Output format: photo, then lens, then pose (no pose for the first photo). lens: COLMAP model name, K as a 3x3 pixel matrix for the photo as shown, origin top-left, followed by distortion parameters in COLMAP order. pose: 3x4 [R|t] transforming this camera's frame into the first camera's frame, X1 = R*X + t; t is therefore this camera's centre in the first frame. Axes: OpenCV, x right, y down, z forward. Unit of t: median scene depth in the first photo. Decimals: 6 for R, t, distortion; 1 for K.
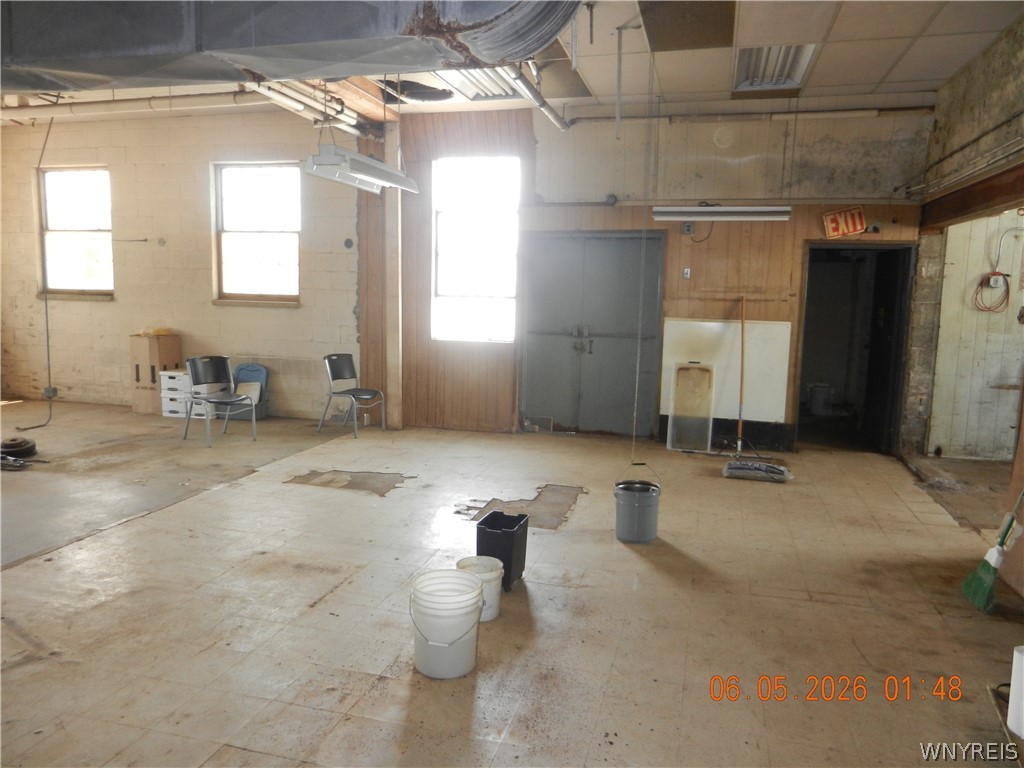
lens RADIAL K [[769.0, 0, 505.1], [0, 769.0, 383.1], [0, 0, 1]] dist [0.022665, -0.006772]
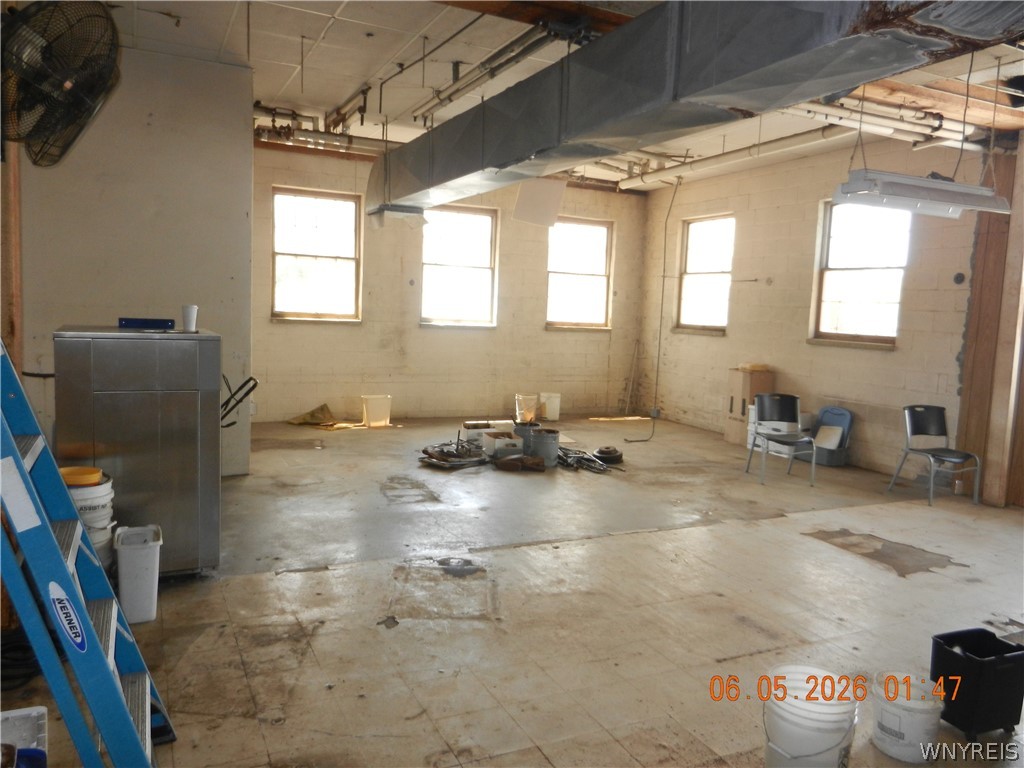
lens RADIAL K [[769.0, 0, 512.2], [0, 769.0, 384.8], [0, 0, 1]] dist [0.022665, -0.006772]
pose [[0.660043, 0.083335, -0.746592, 0.127434], [-0.119429, 0.992829, 0.005237, -0.010255], [0.741674, 0.085708, 0.665262, 0.076860]]
